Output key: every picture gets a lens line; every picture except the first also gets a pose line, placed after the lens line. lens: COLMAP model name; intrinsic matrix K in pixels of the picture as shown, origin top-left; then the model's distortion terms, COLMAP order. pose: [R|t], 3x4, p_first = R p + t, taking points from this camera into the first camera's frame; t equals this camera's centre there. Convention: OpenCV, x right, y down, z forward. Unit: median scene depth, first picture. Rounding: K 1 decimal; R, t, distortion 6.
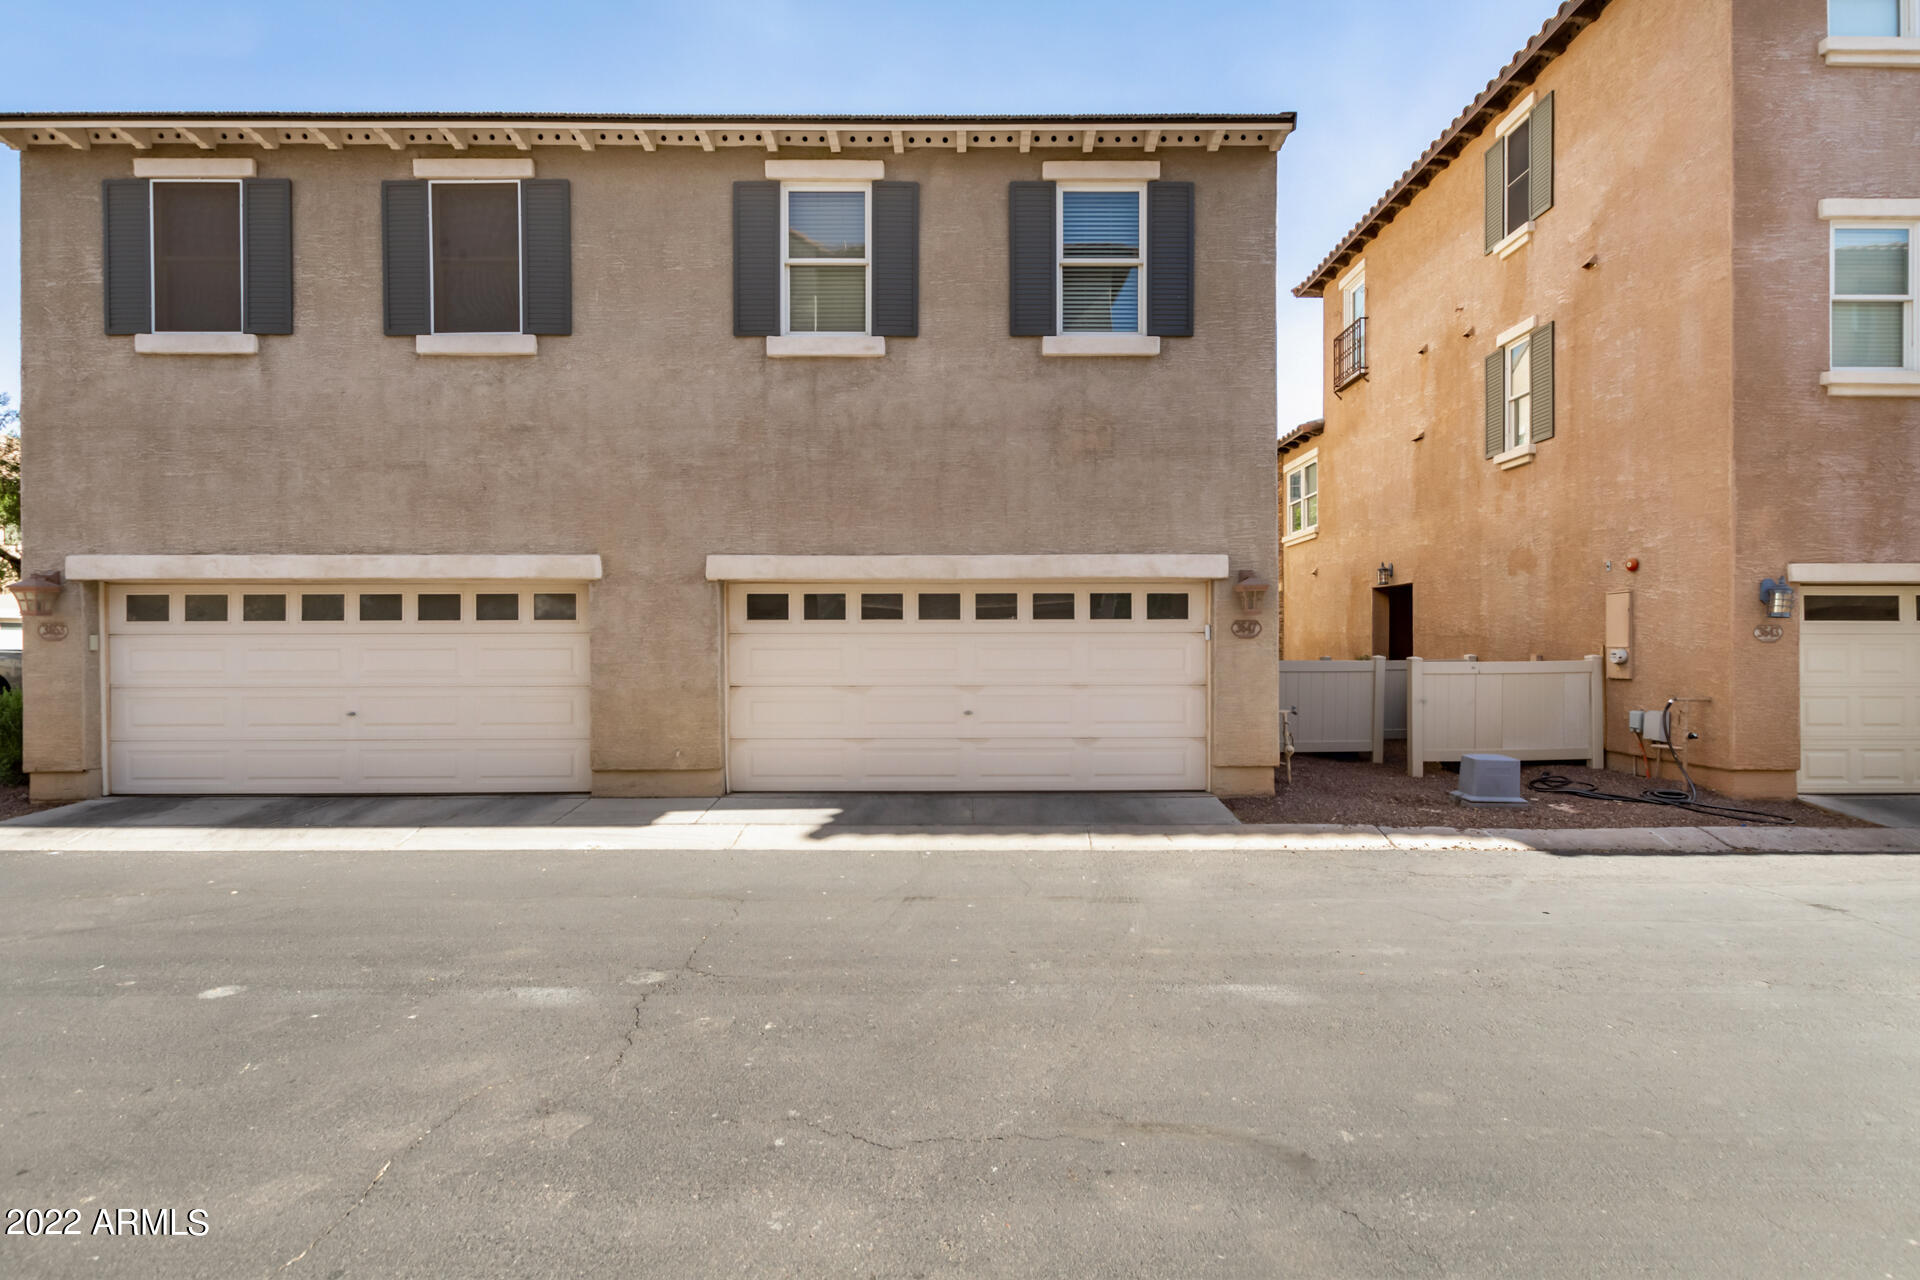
lens RADIAL K [[828.8, 0, 952.1], [0, 828.8, 668.4], [0, 0, 1]] dist [0.001490, 0.000183]
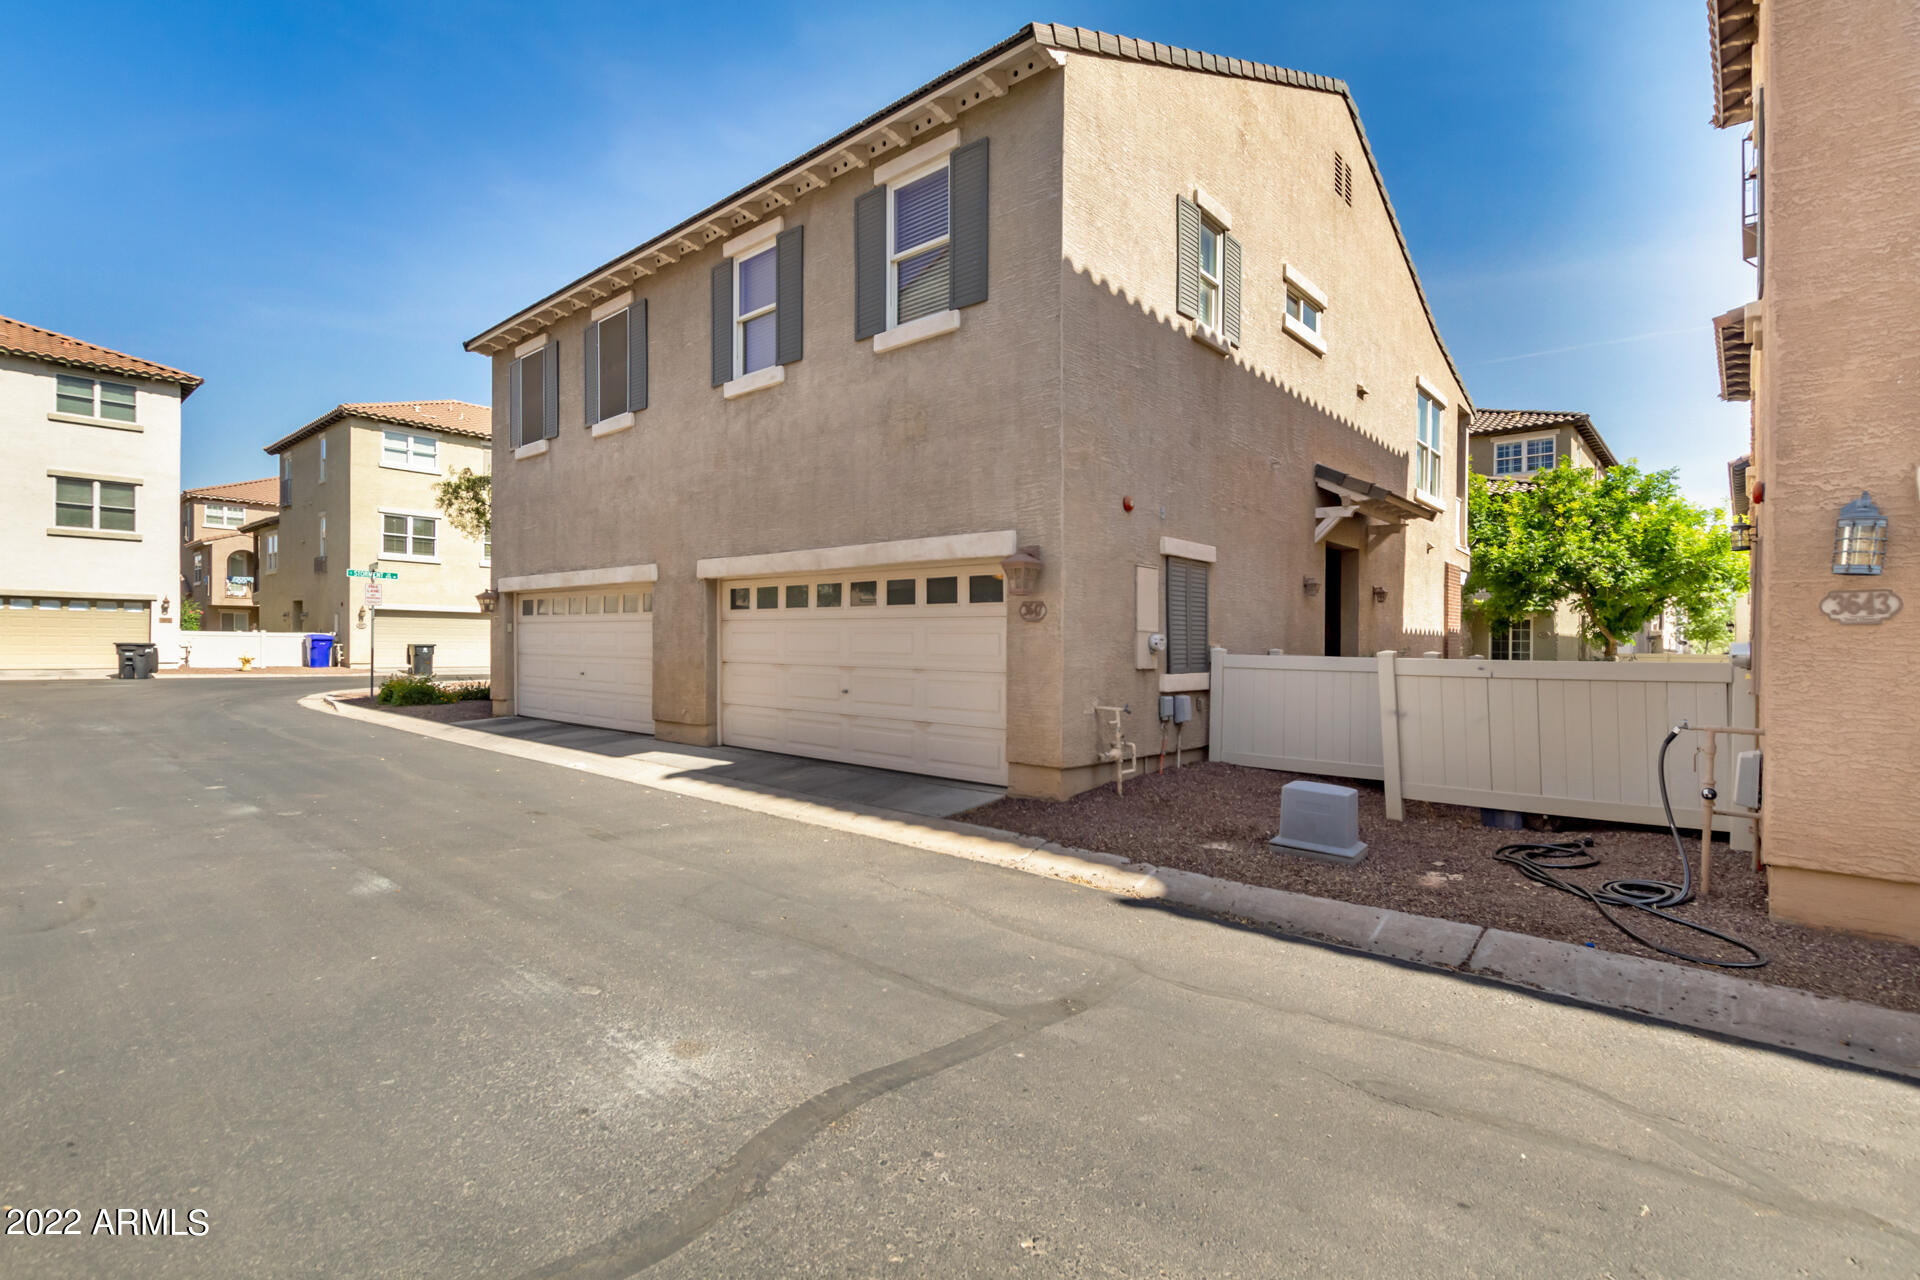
lens RADIAL K [[899.2, 0, 958.7], [0, 899.2, 639.6], [0, 0, 1]] dist [-0.002467, -0.000203]
pose [[0.744396, 0.008002, -0.667690, 0.945262], [-0.009475, 0.999954, 0.001420, -0.018039], [0.667671, 0.005269, 0.744438, 0.224020]]
